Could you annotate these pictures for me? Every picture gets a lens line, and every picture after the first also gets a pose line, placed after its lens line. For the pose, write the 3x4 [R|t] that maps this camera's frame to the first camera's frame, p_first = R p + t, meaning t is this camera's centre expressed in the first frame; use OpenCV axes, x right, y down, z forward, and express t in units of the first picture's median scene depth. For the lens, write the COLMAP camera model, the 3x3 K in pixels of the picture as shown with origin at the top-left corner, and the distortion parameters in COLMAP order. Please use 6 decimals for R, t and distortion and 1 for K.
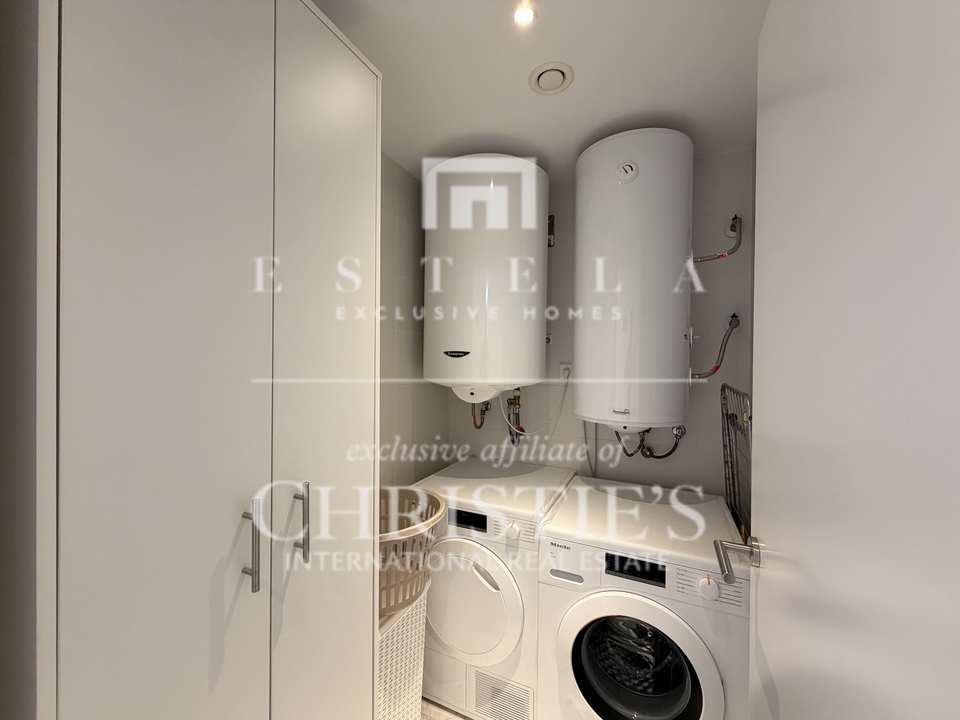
lens RADIAL K [[383.2, 0, 477.5], [0, 383.2, 360.9], [0, 0, 1]] dist [0.002147, -0.000066]
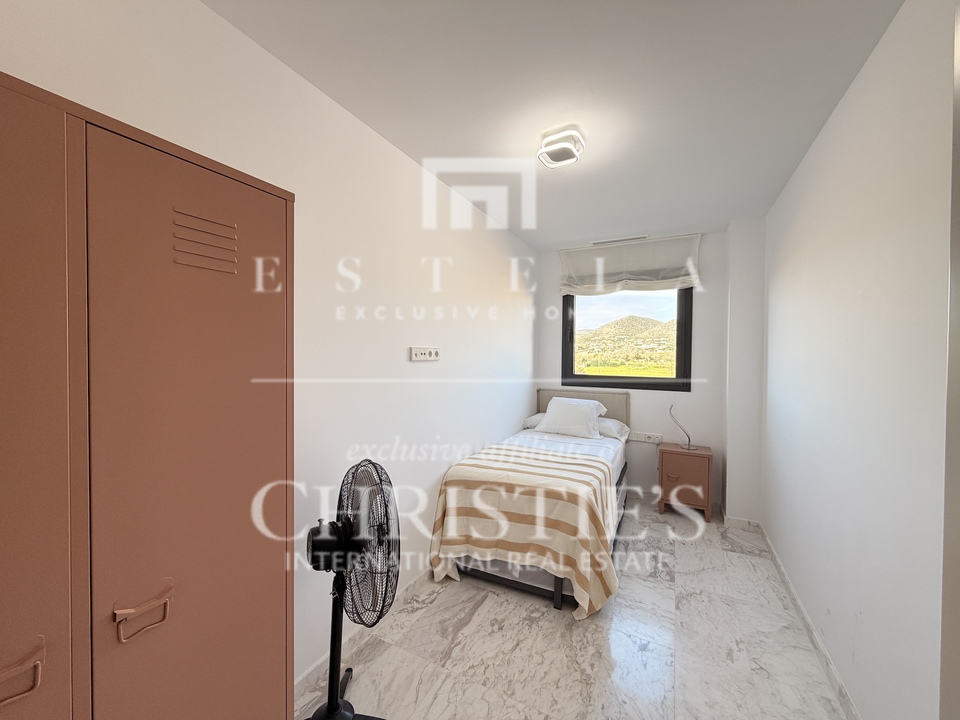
lens RADIAL K [[383.2, 0, 477.5], [0, 383.2, 360.9], [0, 0, 1]] dist [0.002147, -0.000066]
pose [[0.999999, -0.001091, 0.000018, 0.506544], [0.001091, 0.999999, 0.000225, 0.000345], [-0.000019, -0.000225, 1.000000, 0.001787]]
